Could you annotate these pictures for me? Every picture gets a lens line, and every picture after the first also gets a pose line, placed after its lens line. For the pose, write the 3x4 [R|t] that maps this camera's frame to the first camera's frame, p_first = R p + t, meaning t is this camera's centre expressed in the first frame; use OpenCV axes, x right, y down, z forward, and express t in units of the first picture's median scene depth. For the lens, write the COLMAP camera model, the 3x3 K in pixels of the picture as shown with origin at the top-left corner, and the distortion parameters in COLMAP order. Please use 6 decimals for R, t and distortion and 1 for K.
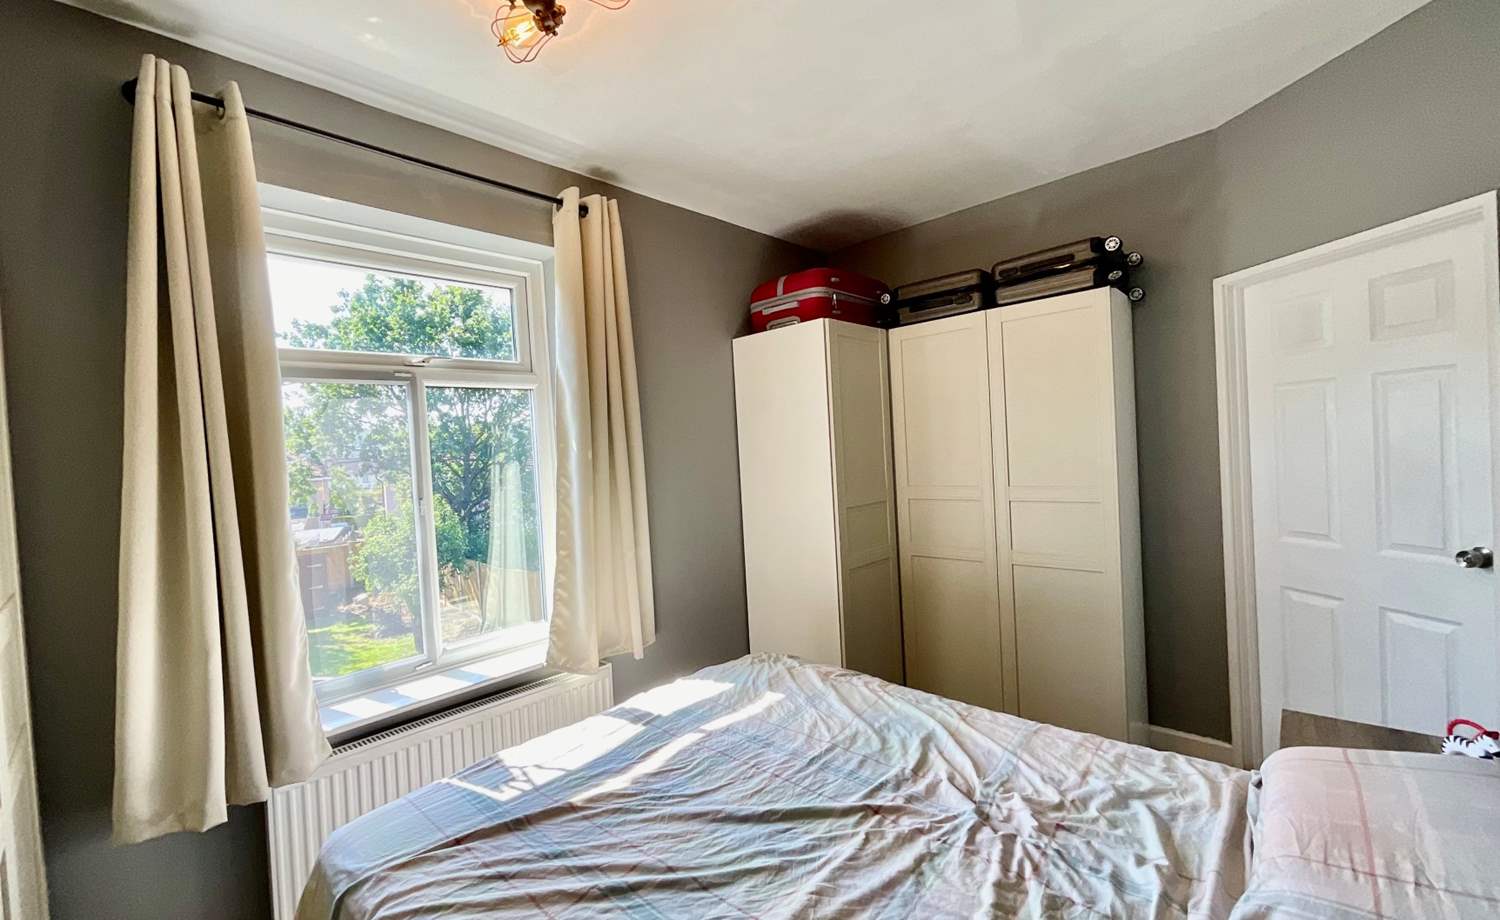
lens RADIAL K [[608.4, 0, 755.7], [0, 608.4, 461.3], [0, 0, 1]] dist [-0.001031, 0.000021]
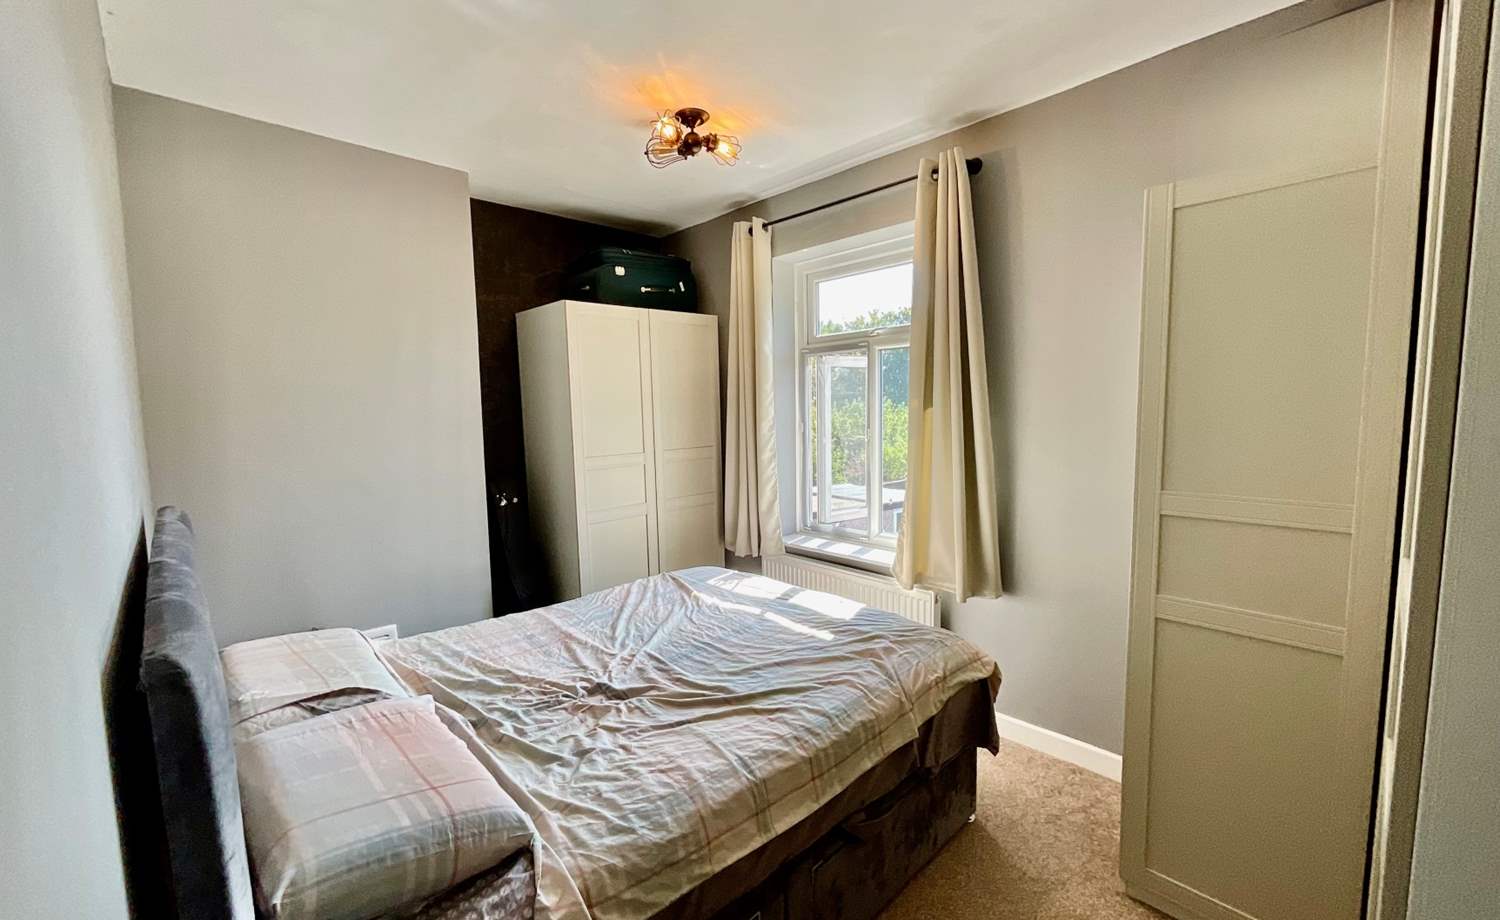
lens RADIAL K [[610.5, 0, 748.7], [0, 610.5, 458.7], [0, 0, 1]] dist [0.000714, 0.000107]
pose [[-0.068407, 0.143817, -0.987237, 1.196885], [0.005923, 0.989596, 0.143750, -0.100790], [0.997640, 0.003986, -0.068547, 1.028455]]
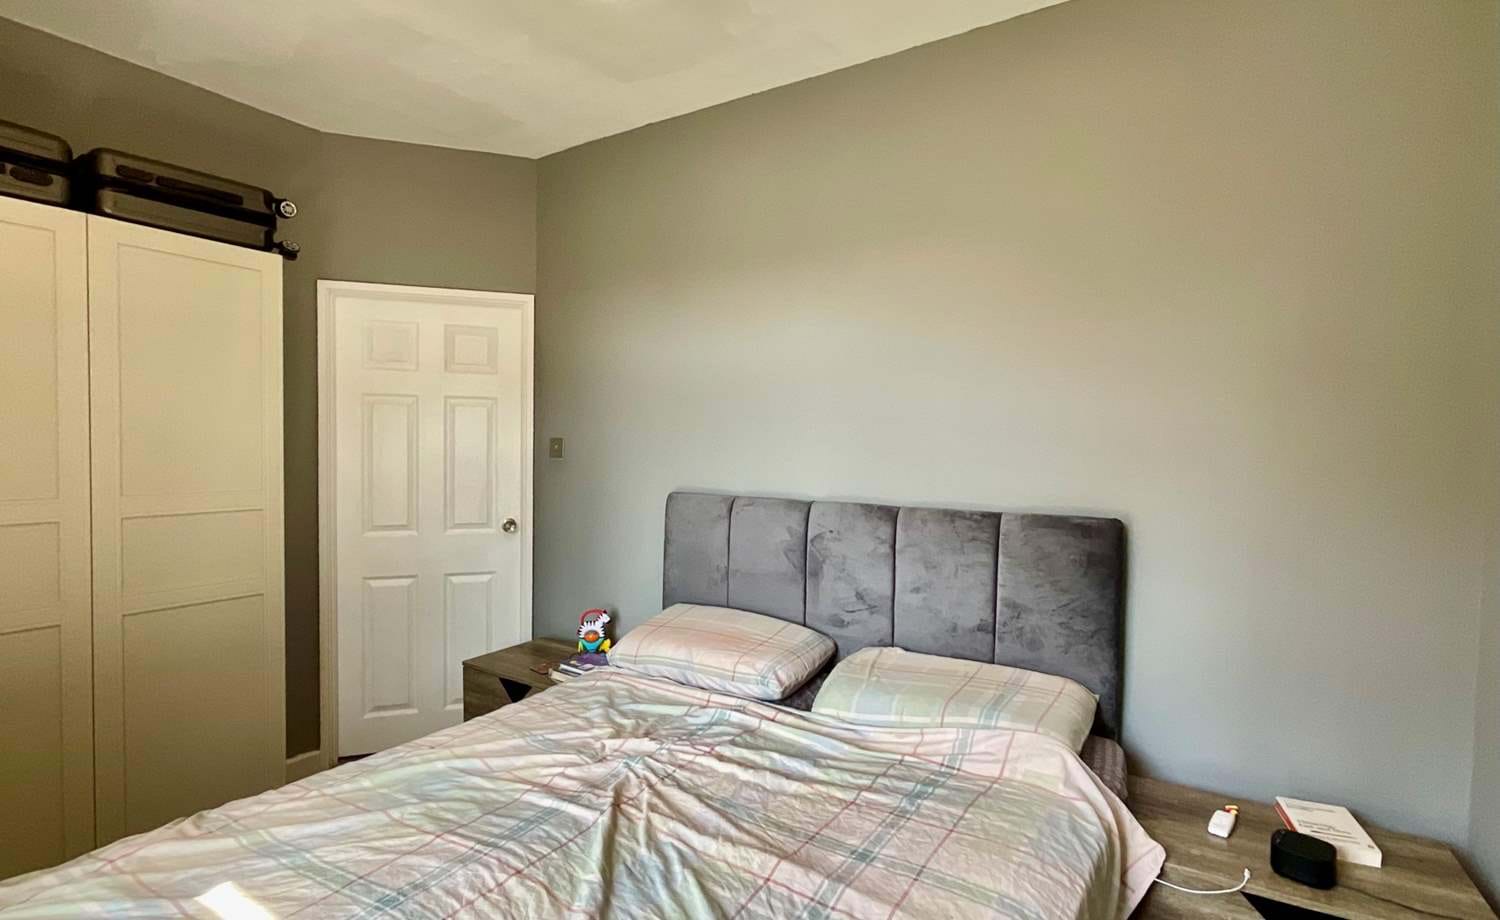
lens RADIAL K [[703.9, 0, 750.0], [0, 703.9, 460.0], [0, 0, 1]] dist [0.000010, -0.000009]
pose [[-0.182059, 0.030669, 0.982809, -0.697987], [0.014693, 0.999487, -0.028468, 0.053658], [-0.983178, 0.009257, -0.182416, 0.732342]]
